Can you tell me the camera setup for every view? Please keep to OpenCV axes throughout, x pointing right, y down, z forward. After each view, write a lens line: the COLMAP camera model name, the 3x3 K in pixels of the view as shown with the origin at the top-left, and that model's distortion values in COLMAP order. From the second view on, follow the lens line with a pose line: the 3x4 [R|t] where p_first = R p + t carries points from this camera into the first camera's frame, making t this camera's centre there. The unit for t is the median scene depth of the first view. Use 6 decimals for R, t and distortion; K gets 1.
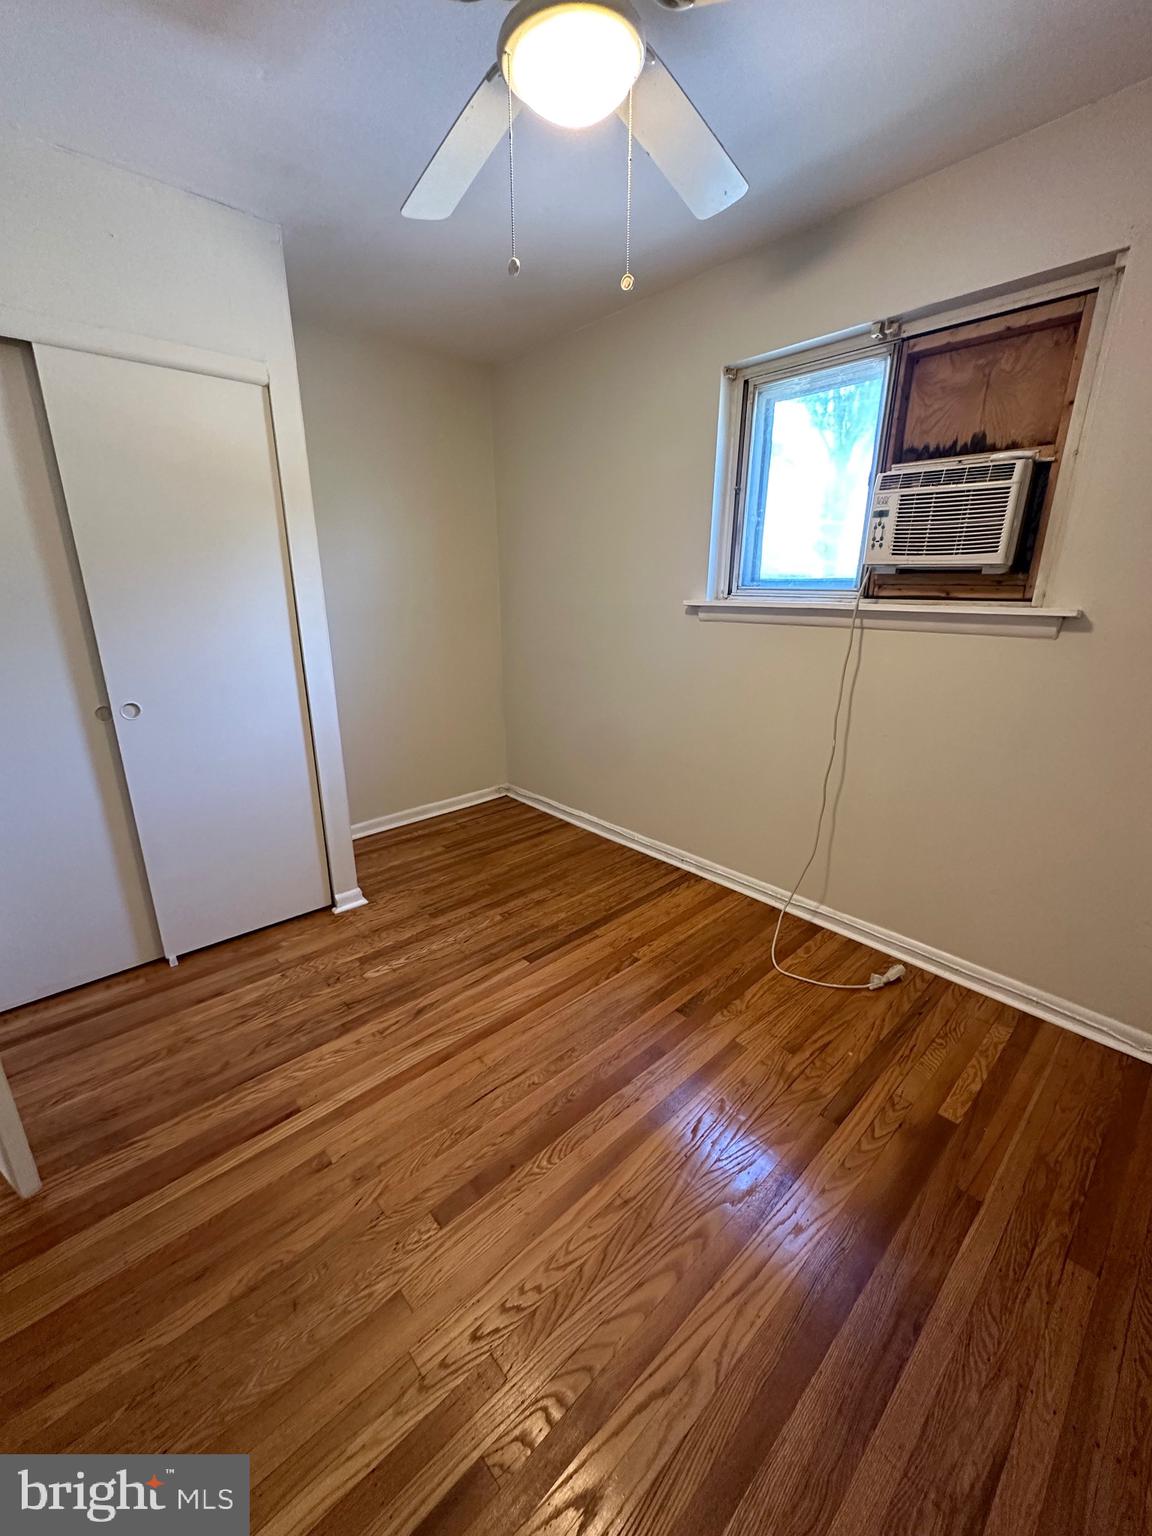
lens RADIAL K [[614.0, 0, 575.5], [0, 614.0, 768.9], [0, 0, 1]] dist [-0.004398, 0.000046]
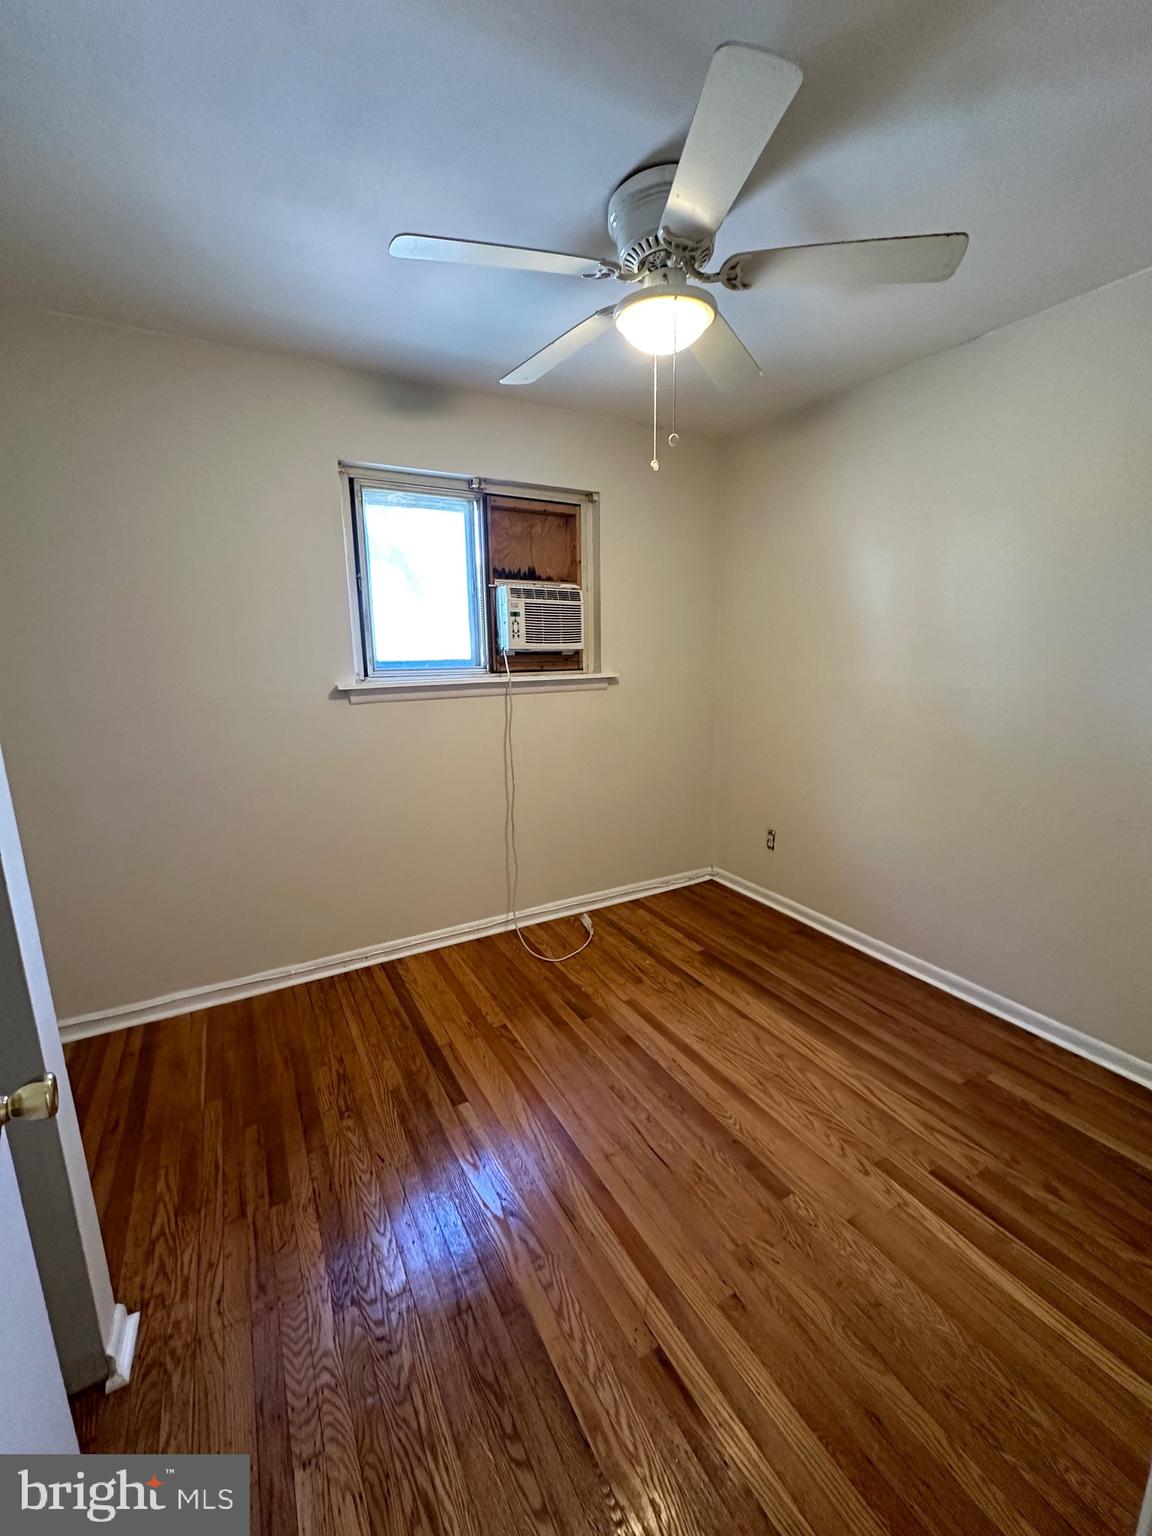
lens RADIAL K [[614.0, 0, 578.7], [0, 614.0, 769.6], [0, 0, 1]] dist [-0.004398, 0.000046]
pose [[0.219893, -0.195134, 0.955809, -0.861579], [0.296306, 0.946860, 0.125139, -0.207324], [-0.929435, 0.255694, 0.266027, 0.568565]]
